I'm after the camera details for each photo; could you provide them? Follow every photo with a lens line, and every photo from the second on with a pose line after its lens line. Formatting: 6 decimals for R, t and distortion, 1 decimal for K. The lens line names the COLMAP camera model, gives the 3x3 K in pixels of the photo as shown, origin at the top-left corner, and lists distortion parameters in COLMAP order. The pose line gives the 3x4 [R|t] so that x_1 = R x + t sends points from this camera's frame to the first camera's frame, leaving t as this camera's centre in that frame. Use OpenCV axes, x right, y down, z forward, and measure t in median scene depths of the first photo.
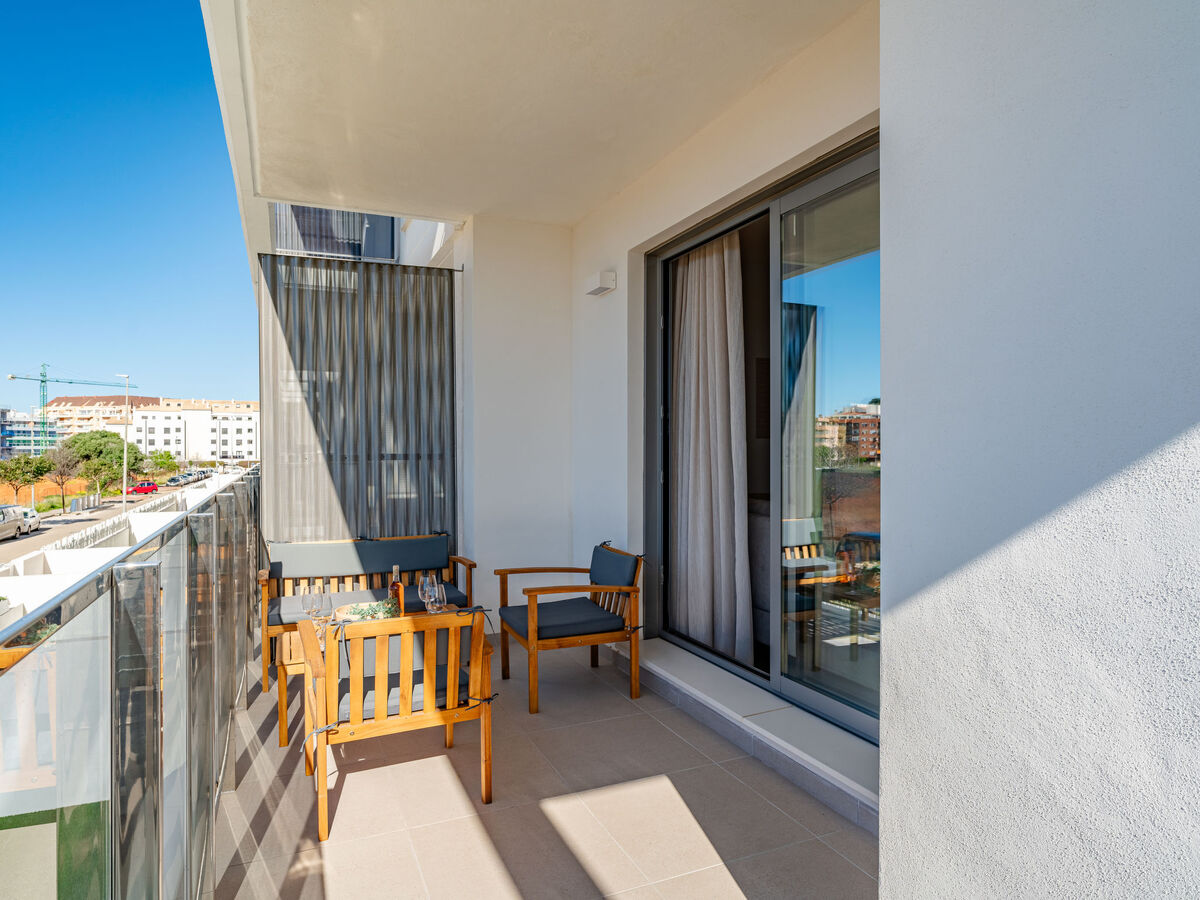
lens RADIAL K [[730.7, 0, 593.5], [0, 730.7, 445.0], [0, 0, 1]] dist [-0.010180, 0.003678]
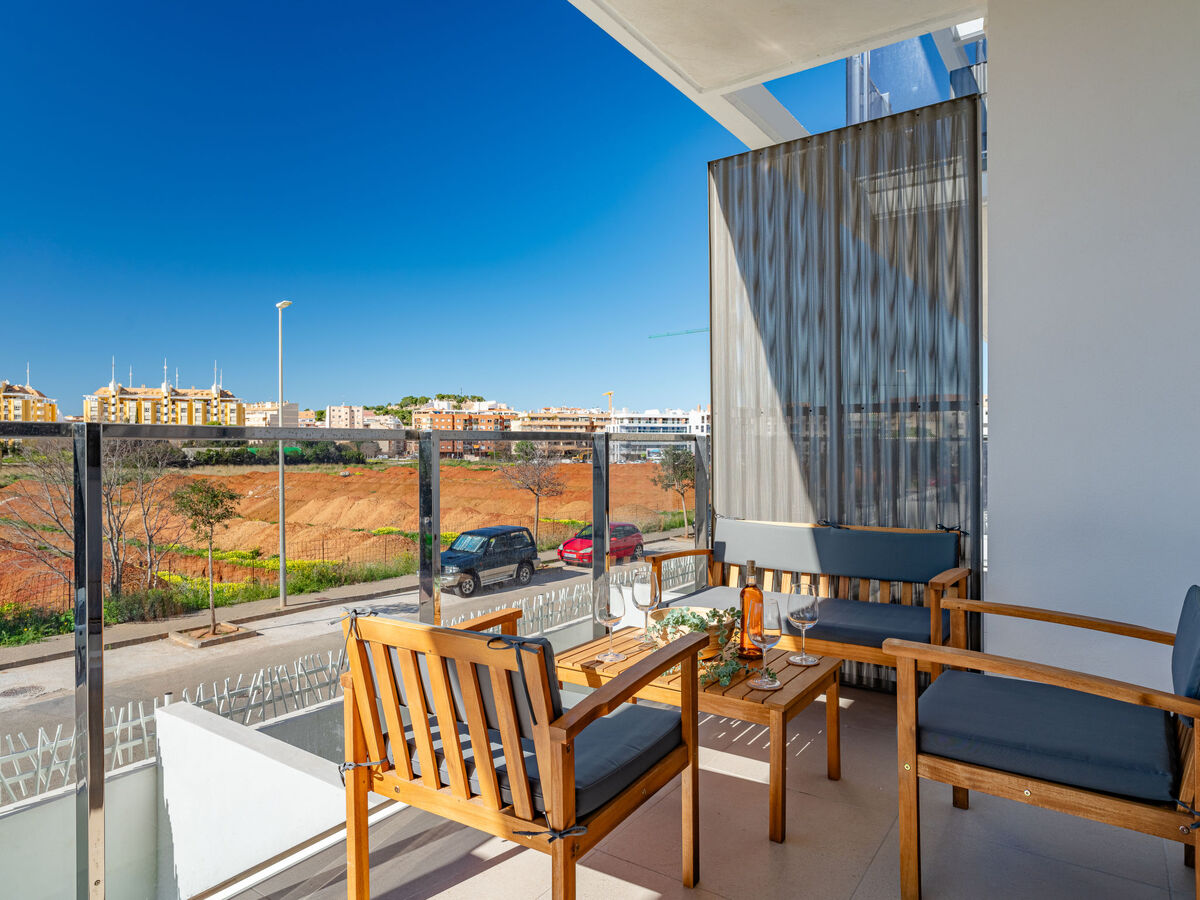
lens RADIAL K [[734.9, 0, 591.6], [0, 734.9, 445.0], [0, 0, 1]] dist [-0.009252, 0.003696]
pose [[0.517144, -0.003045, -0.855893, 0.176068], [0.009039, 0.999957, 0.001904, 0.049456], [0.855851, -0.008721, 0.517150, 0.450123]]
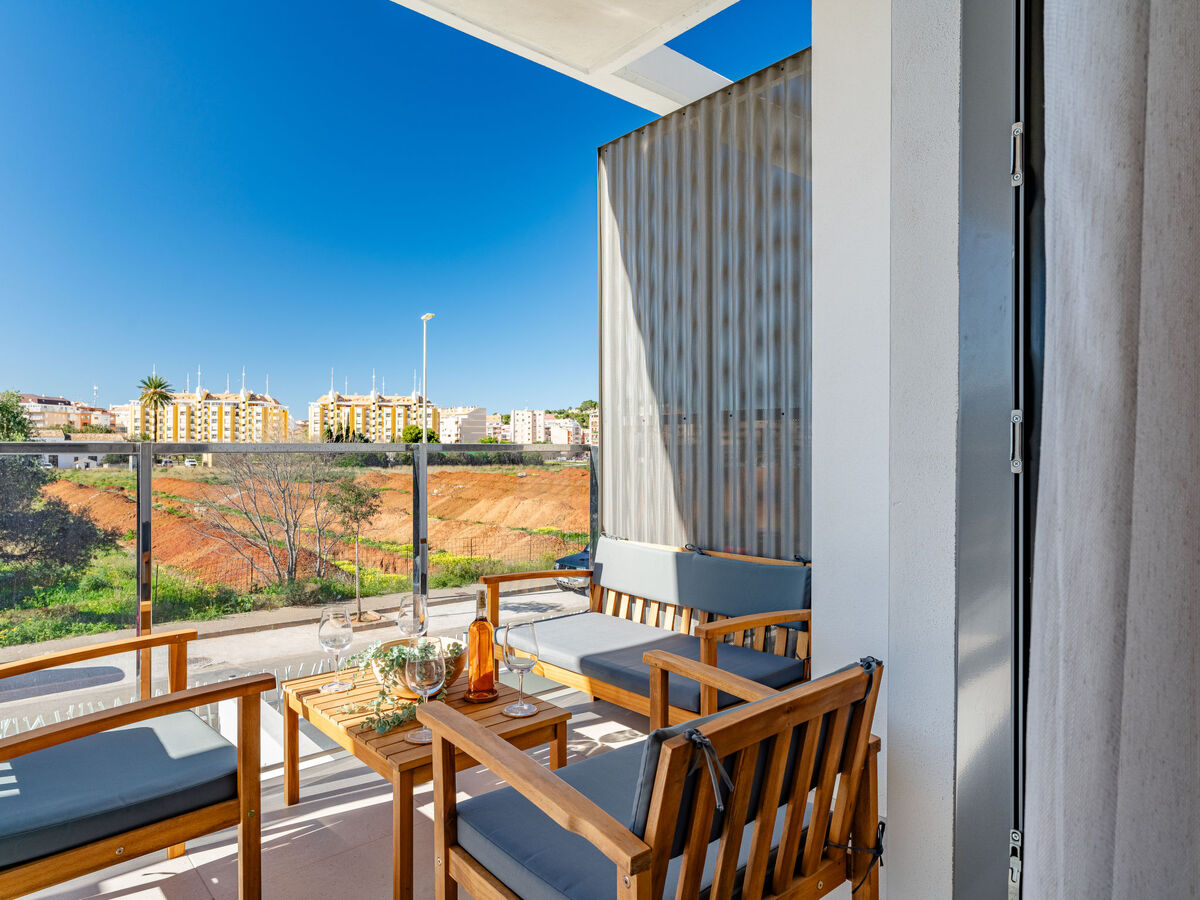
lens RADIAL K [[731.1, 0, 591.5], [0, 731.1, 437.5], [0, 0, 1]] dist [-0.006418, 0.001855]
pose [[0.296613, -0.014354, -0.954890, 0.250765], [0.004541, 0.999897, -0.013620, 0.043659], [0.954987, -0.000297, 0.296648, 0.753479]]
